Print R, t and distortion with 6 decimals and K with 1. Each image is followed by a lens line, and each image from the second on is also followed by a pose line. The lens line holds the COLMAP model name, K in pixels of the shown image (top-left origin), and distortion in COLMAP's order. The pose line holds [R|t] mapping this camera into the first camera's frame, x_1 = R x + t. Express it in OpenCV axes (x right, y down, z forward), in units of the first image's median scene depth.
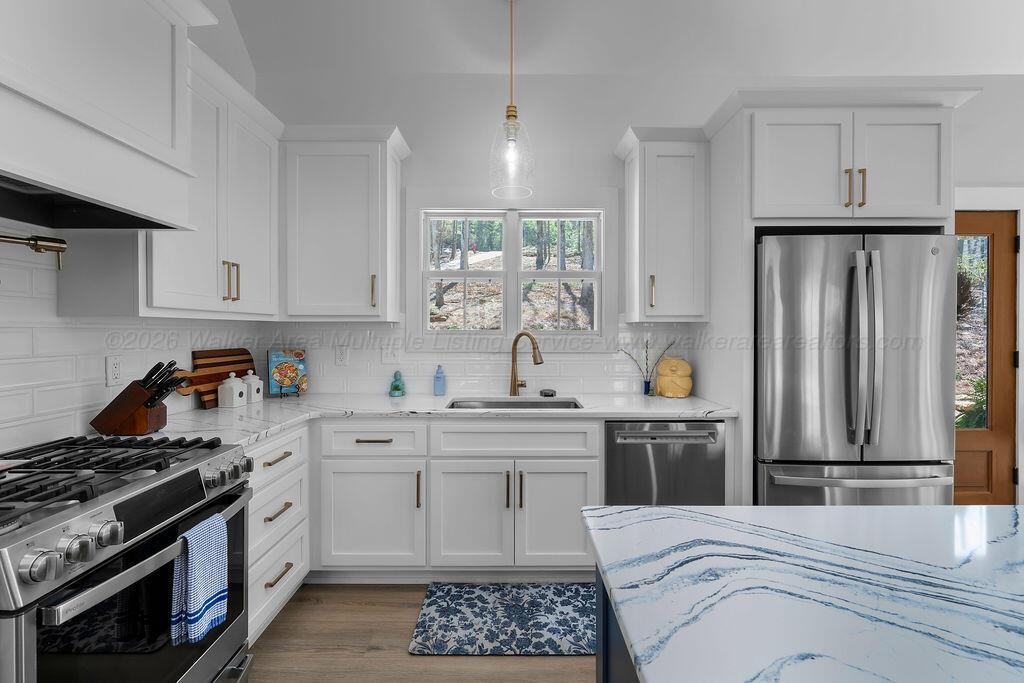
lens RADIAL K [[452.1, 0, 516.5], [0, 452.1, 330.6], [0, 0, 1]] dist [-0.000096, -0.000052]
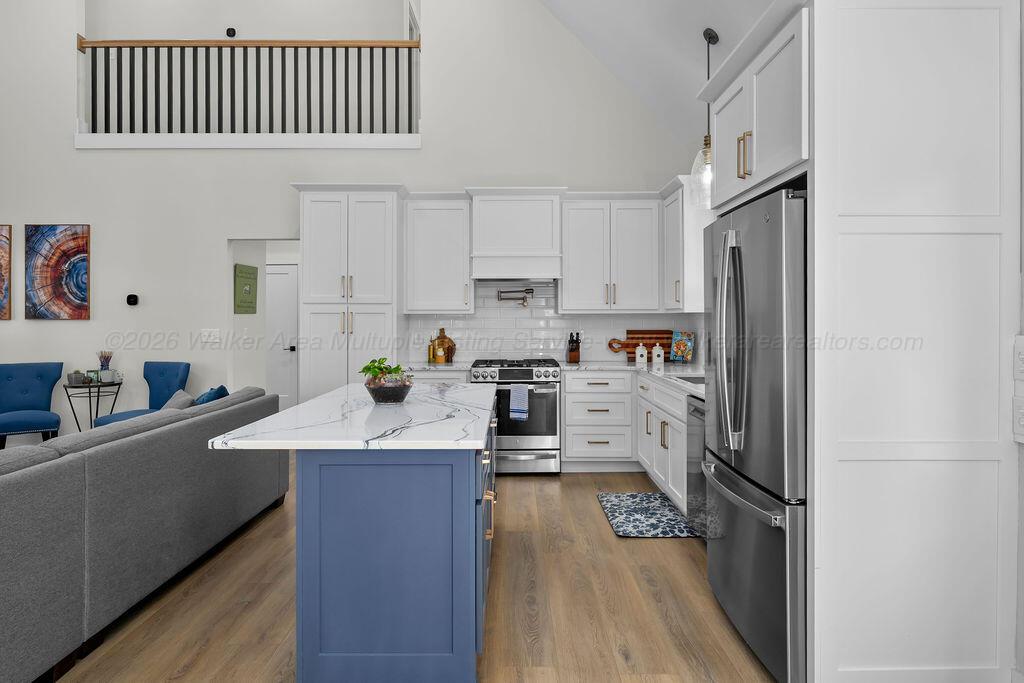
lens RADIAL K [[622.2, 0, 510.8], [0, 622.2, 318.7], [0, 0, 1]] dist [-0.002389, 0.000288]
pose [[-0.008160, 0.000499, -0.999967, 1.896273], [-0.002546, 0.999997, 0.000520, -0.000702], [0.999963, 0.002550, -0.008158, 0.548931]]
